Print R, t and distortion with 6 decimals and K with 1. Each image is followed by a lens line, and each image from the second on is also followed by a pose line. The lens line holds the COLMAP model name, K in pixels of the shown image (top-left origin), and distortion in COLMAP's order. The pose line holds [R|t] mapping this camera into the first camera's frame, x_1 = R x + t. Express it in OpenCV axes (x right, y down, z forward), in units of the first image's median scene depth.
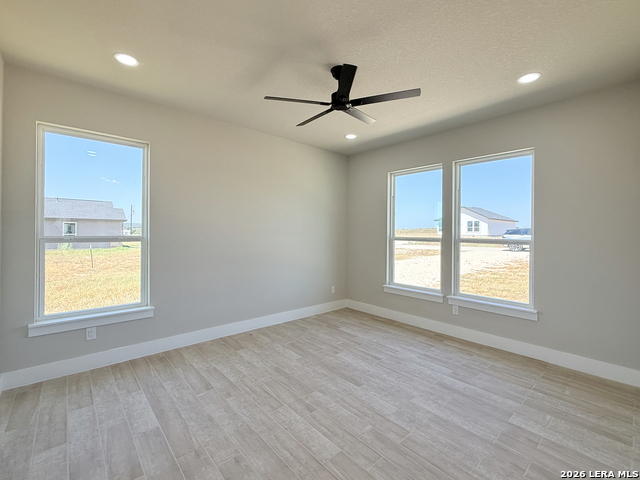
lens RADIAL K [[281.7, 0, 321.5], [0, 281.7, 235.8], [0, 0, 1]] dist [0.004622, -0.000022]
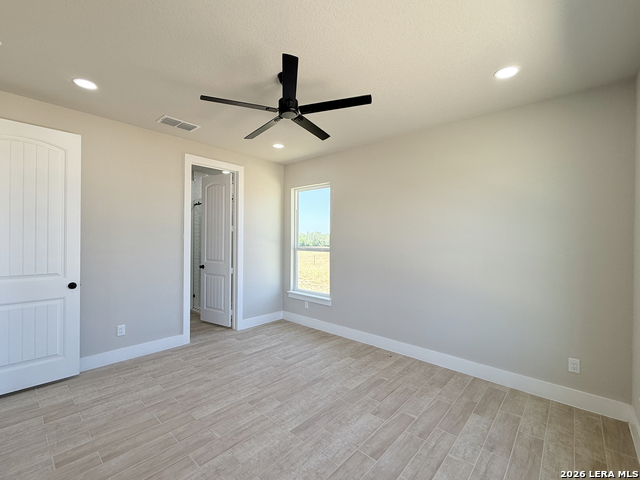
lens RADIAL K [[281.7, 0, 321.3], [0, 281.7, 244.8], [0, 0, 1]] dist [0.004622, -0.000022]
pose [[0.117964, 0.012673, -0.992937, 0.837872], [-0.021457, 0.999718, 0.010211, -0.034366], [0.992786, 0.020101, 0.118202, 0.834467]]
